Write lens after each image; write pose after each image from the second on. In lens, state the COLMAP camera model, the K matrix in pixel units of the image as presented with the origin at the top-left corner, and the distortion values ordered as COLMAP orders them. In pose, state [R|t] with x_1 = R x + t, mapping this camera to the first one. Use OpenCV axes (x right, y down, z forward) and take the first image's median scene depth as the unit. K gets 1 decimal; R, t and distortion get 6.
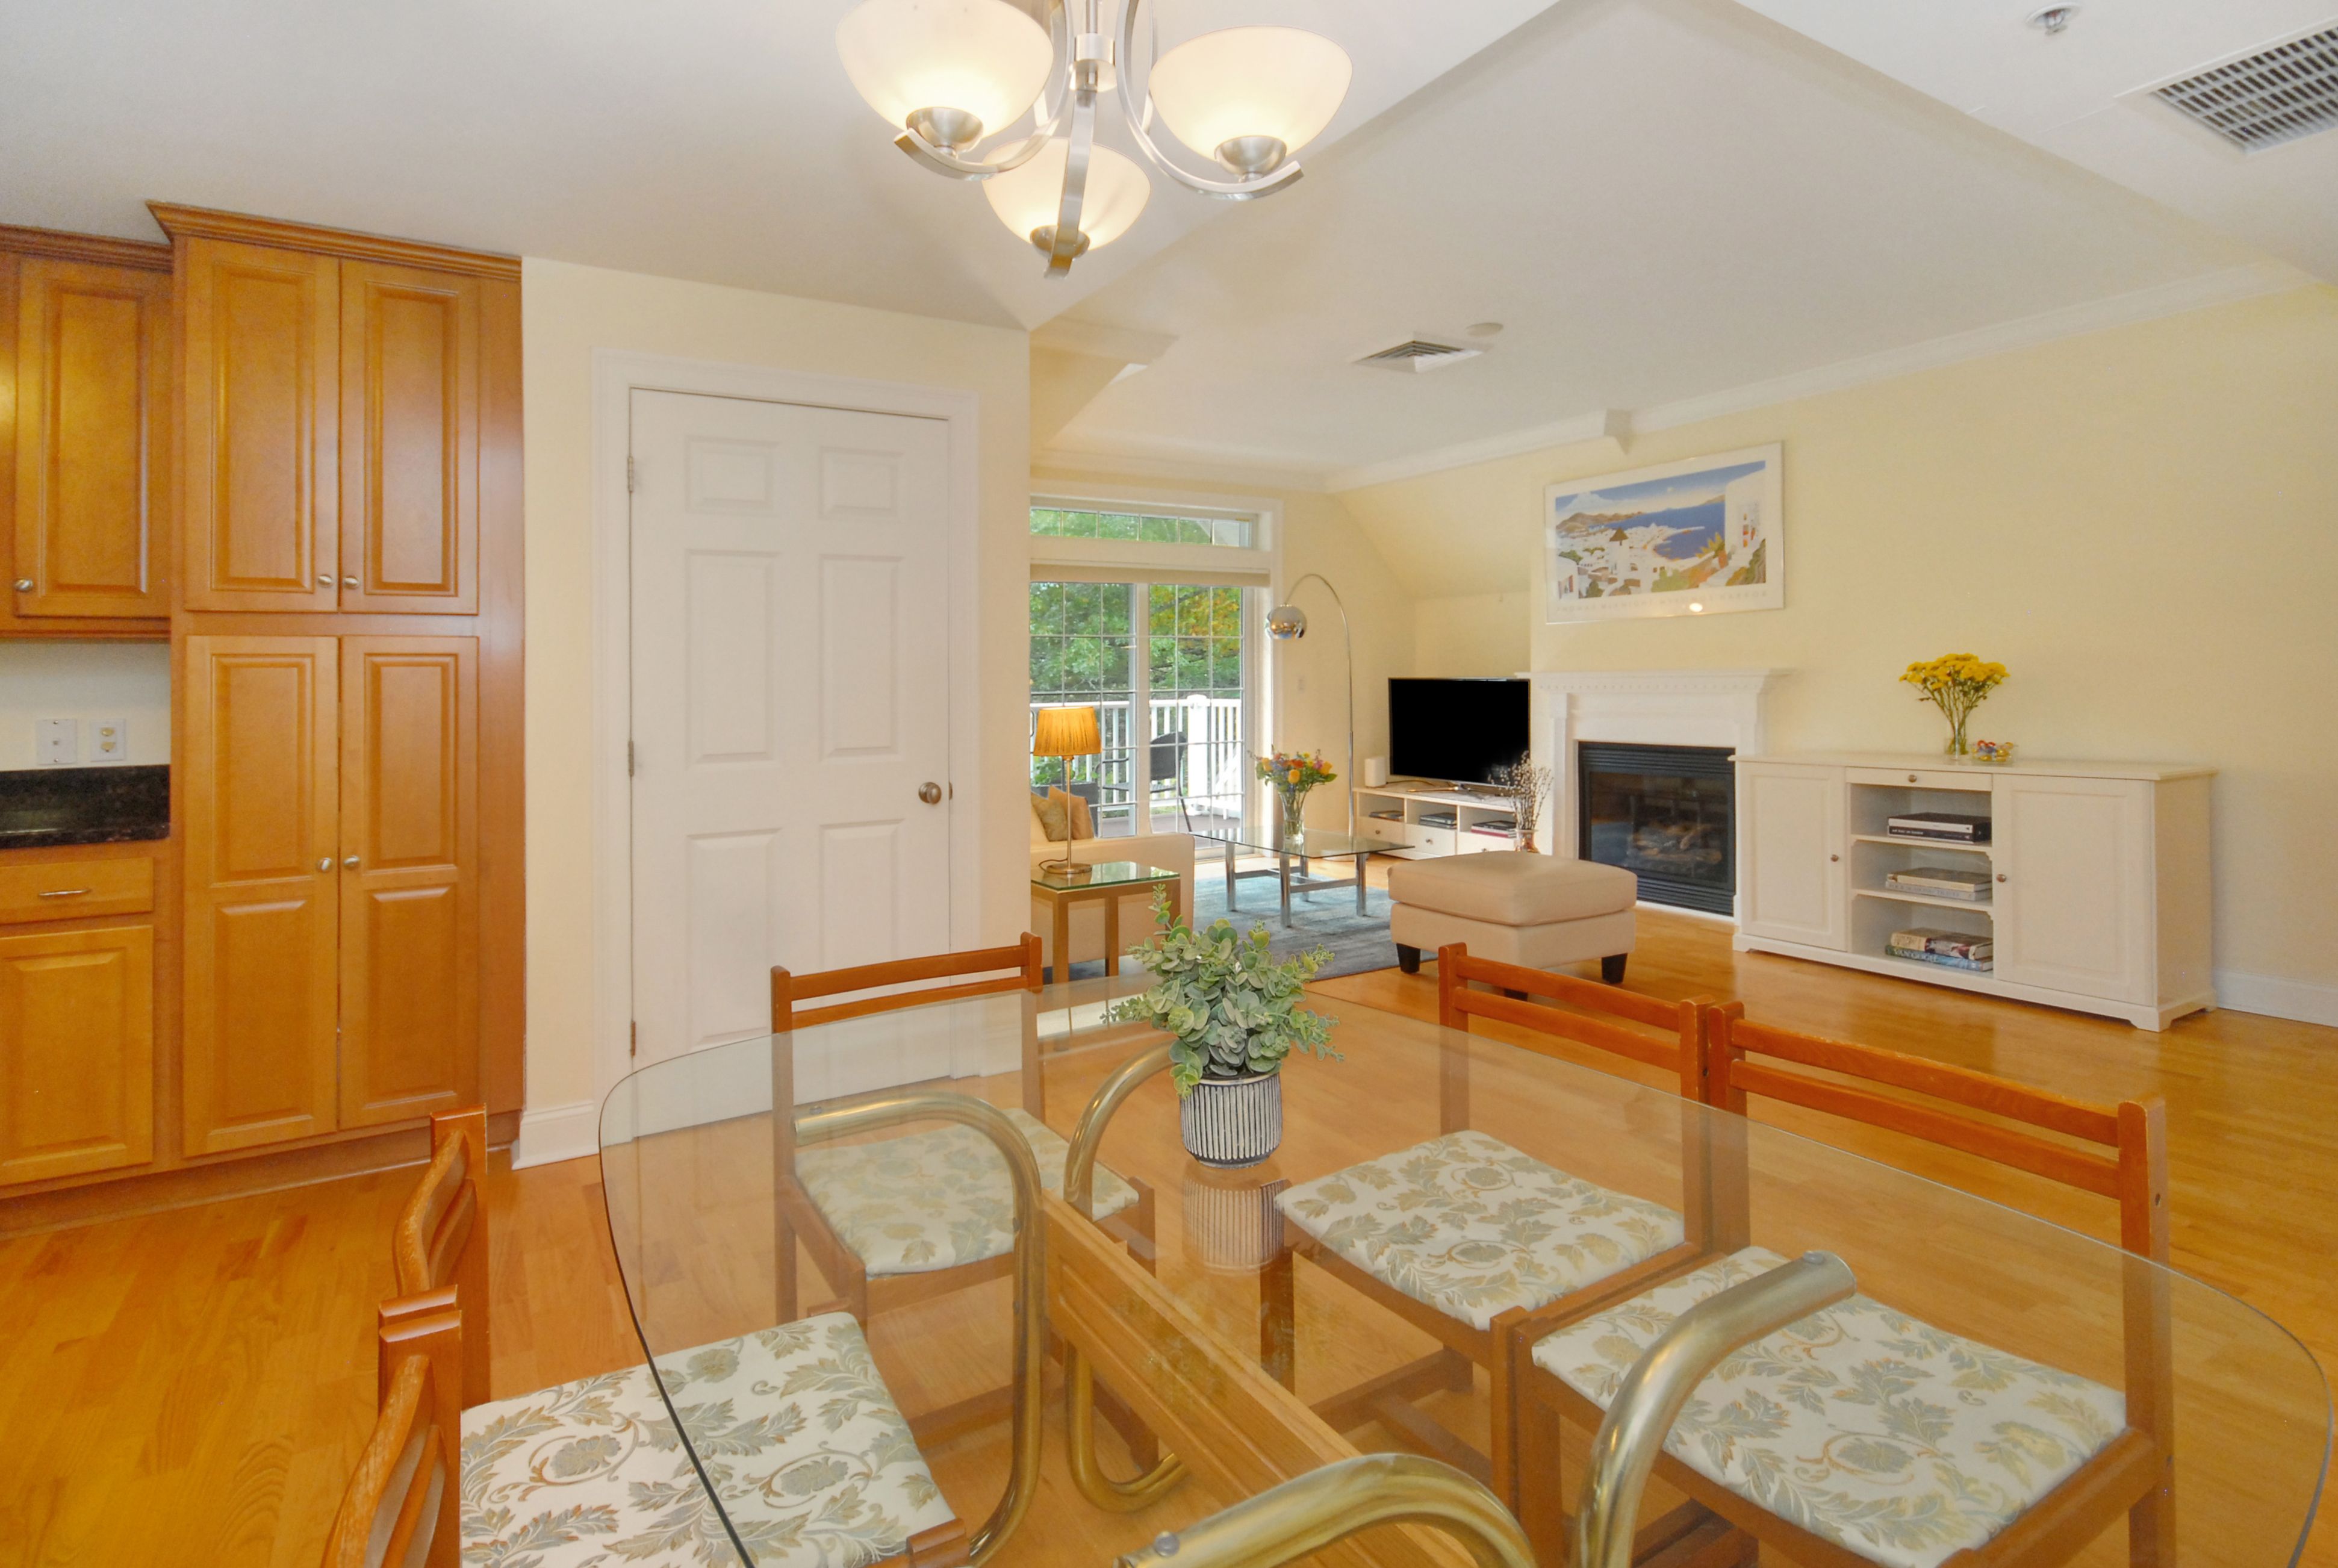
lens RADIAL K [[1151.2, 0, 1140.0], [0, 1151.2, 695.1], [0, 0, 1]] dist [0.018684, 0.000138]
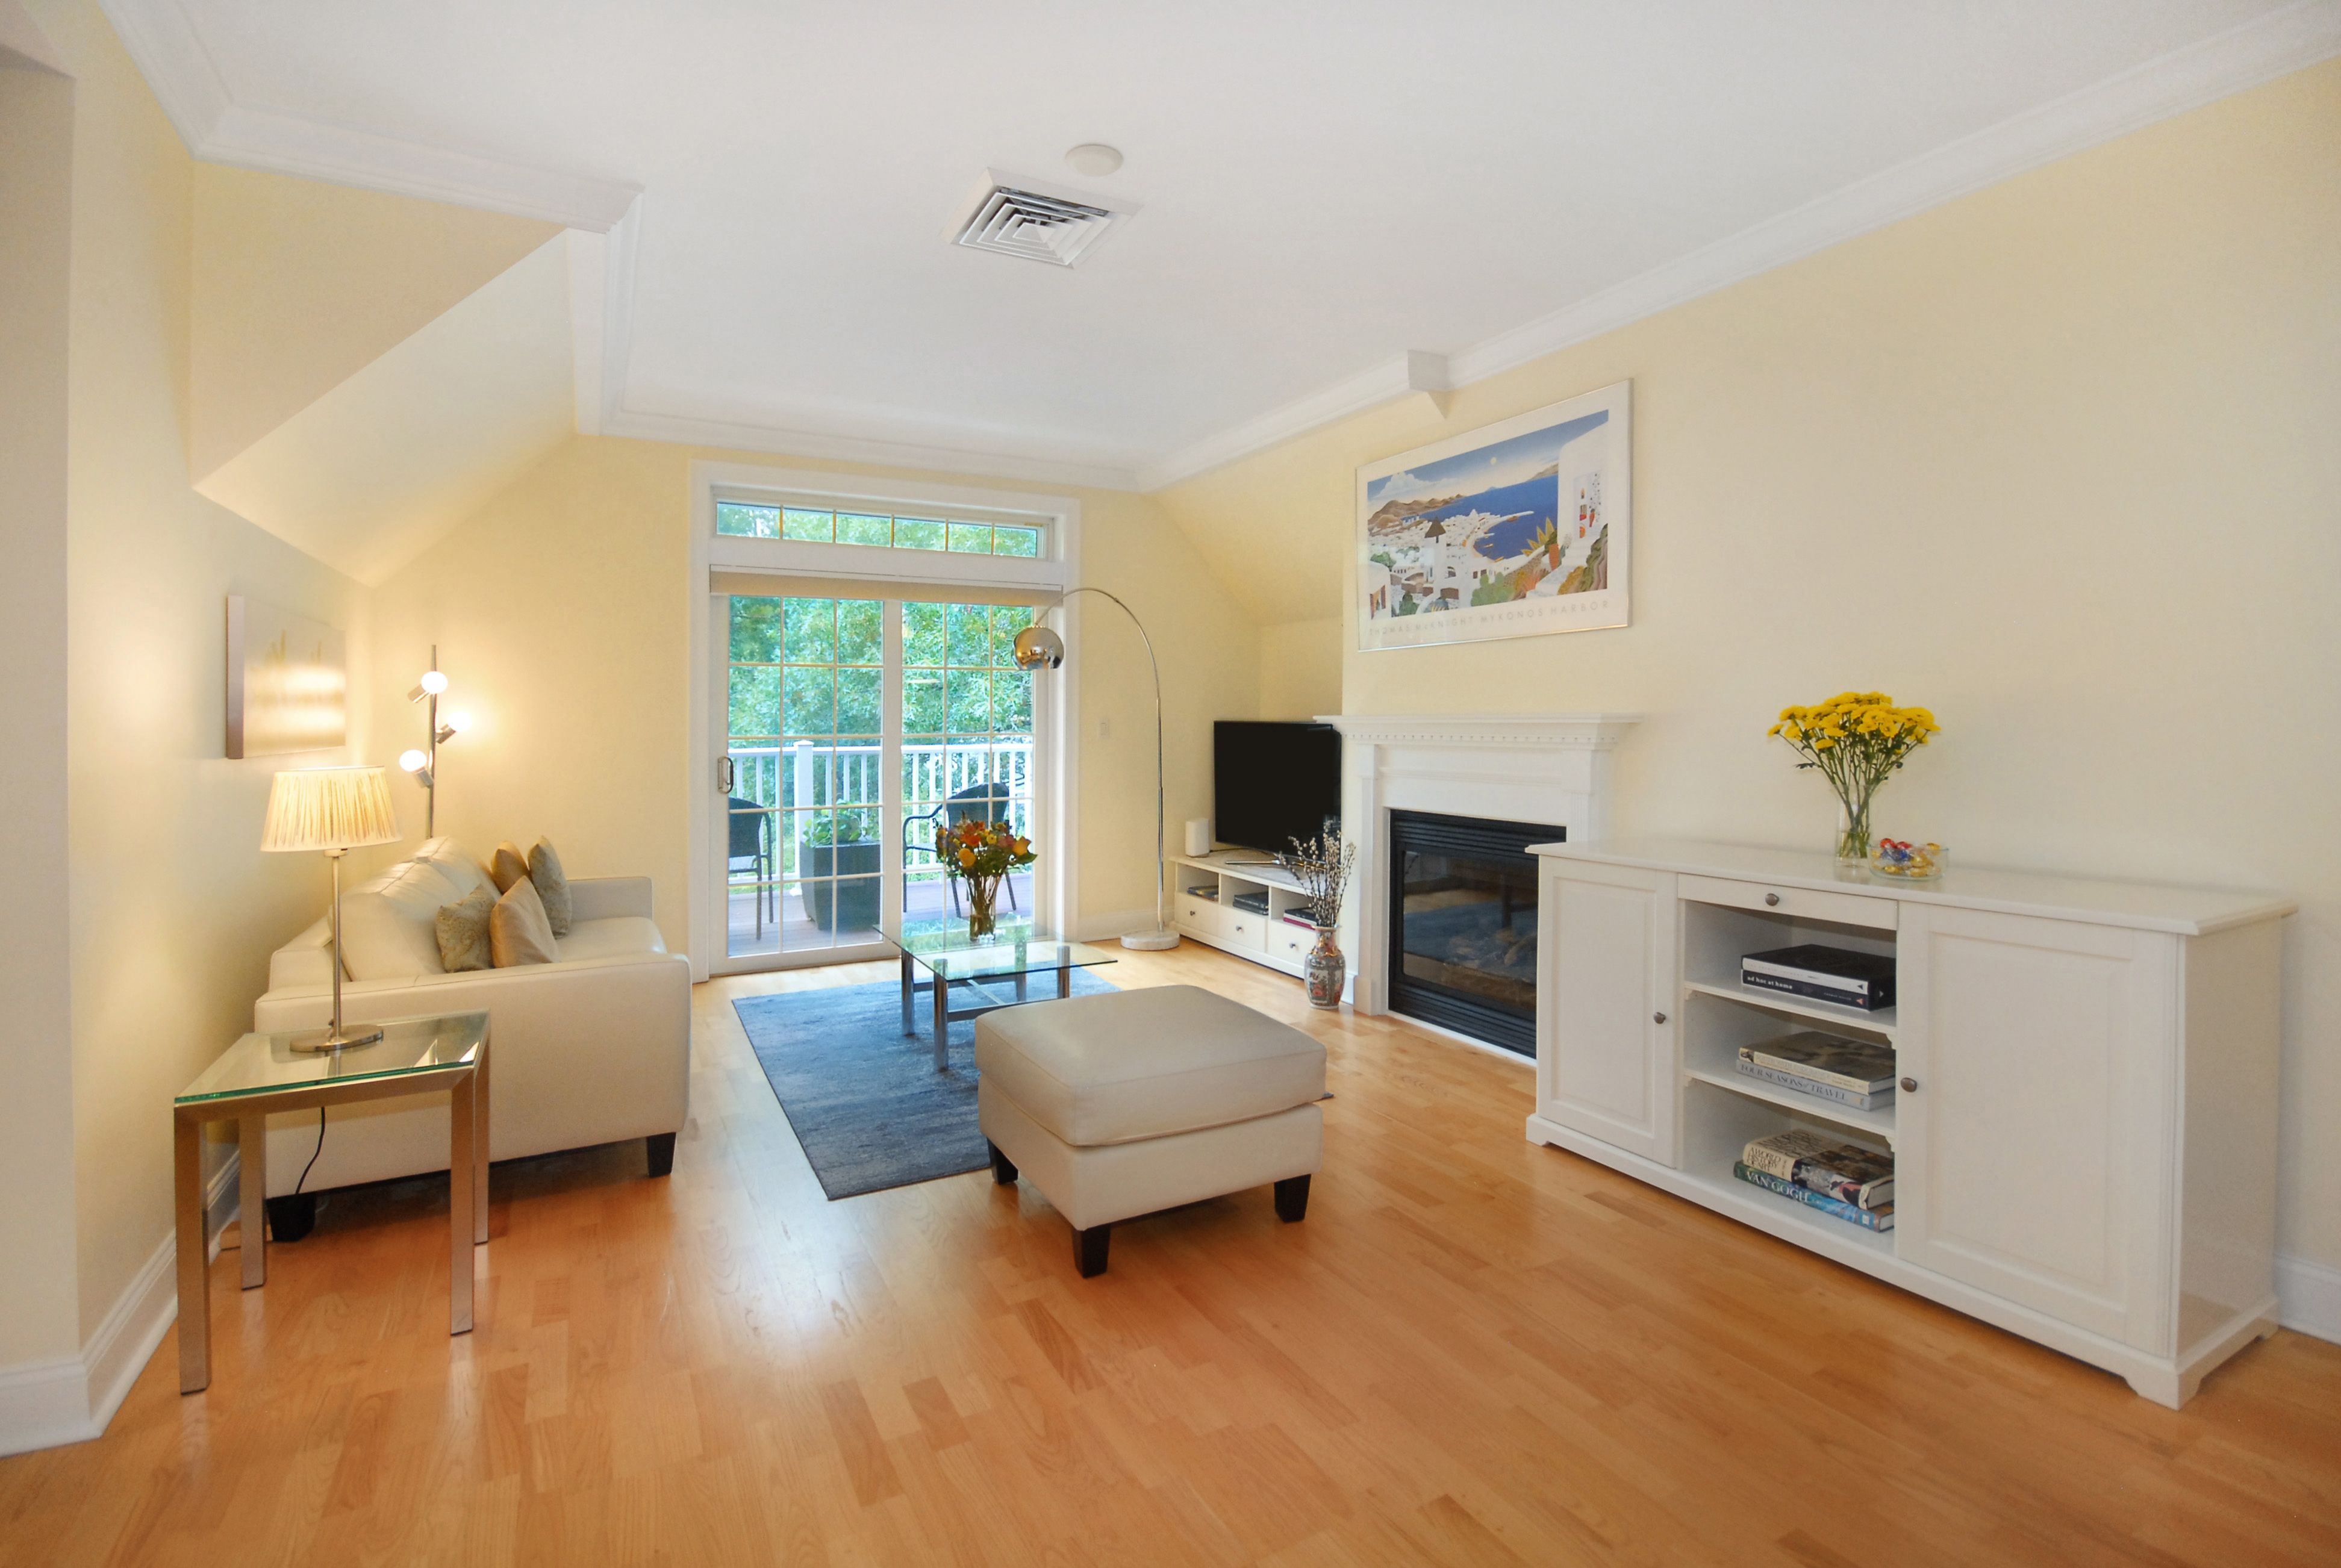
lens RADIAL K [[1074.2, 0, 1163.4], [0, 1074.2, 740.0], [0, 0, 1]] dist [-0.000807, -0.000736]
pose [[0.999025, 0.009820, -0.043053, 0.291270], [-0.009539, 0.999932, 0.006727, -0.008780], [0.043116, -0.006310, 0.999050, 0.336605]]
